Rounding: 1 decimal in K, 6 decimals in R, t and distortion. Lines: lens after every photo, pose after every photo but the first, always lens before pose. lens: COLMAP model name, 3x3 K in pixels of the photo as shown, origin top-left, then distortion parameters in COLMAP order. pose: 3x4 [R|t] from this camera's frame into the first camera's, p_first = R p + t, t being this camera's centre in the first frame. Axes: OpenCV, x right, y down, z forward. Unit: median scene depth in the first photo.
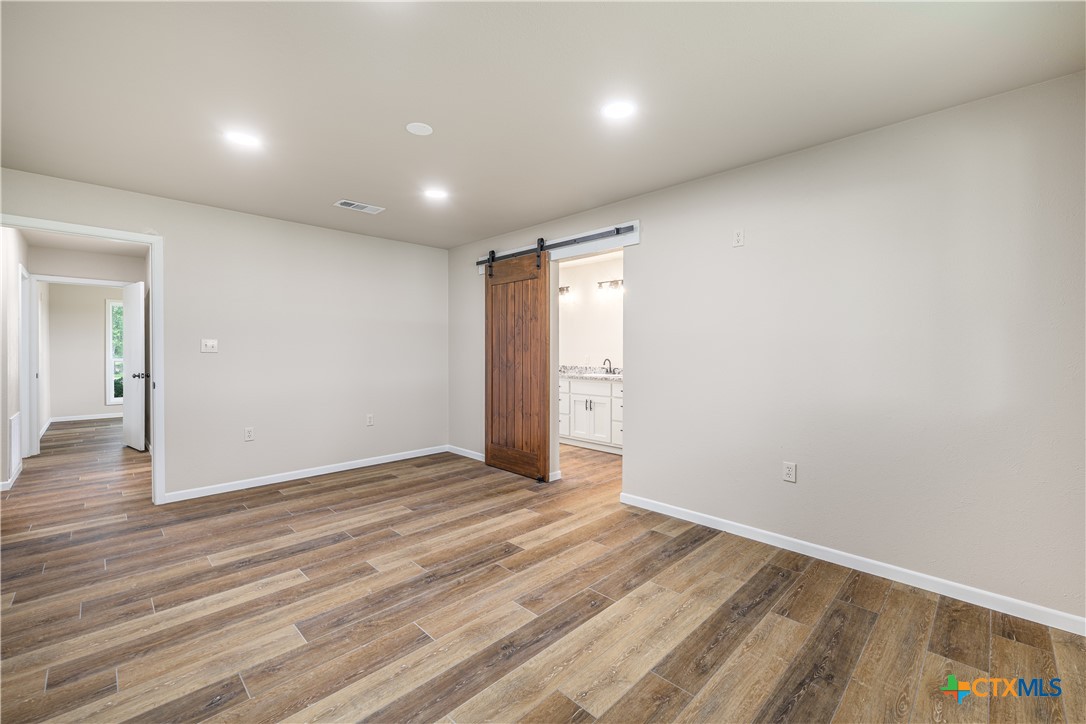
lens RADIAL K [[445.6, 0, 538.5], [0, 445.6, 355.4], [0, 0, 1]] dist [0.001203, -0.000108]
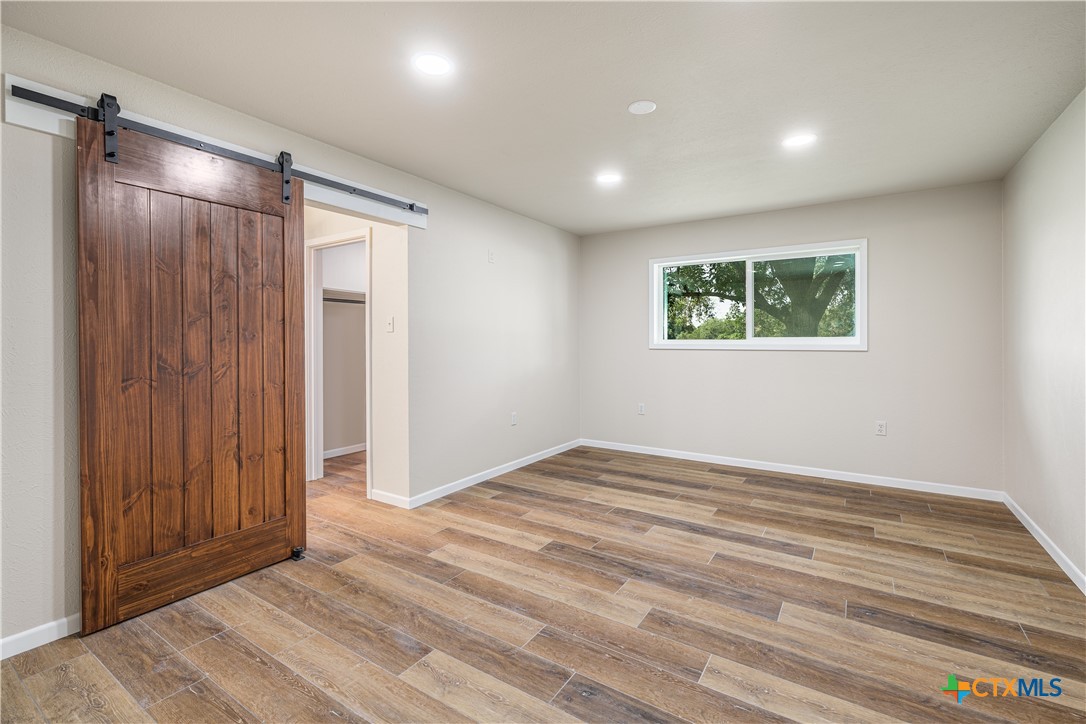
lens RADIAL K [[478.6, 0, 529.7], [0, 478.6, 341.4], [0, 0, 1]] dist [-0.000713, -0.000056]
pose [[-0.185956, -0.002757, 0.982554, -1.136560], [0.013377, 0.999896, 0.005337, -0.014449], [-0.982467, 0.014136, -0.185900, 1.325987]]
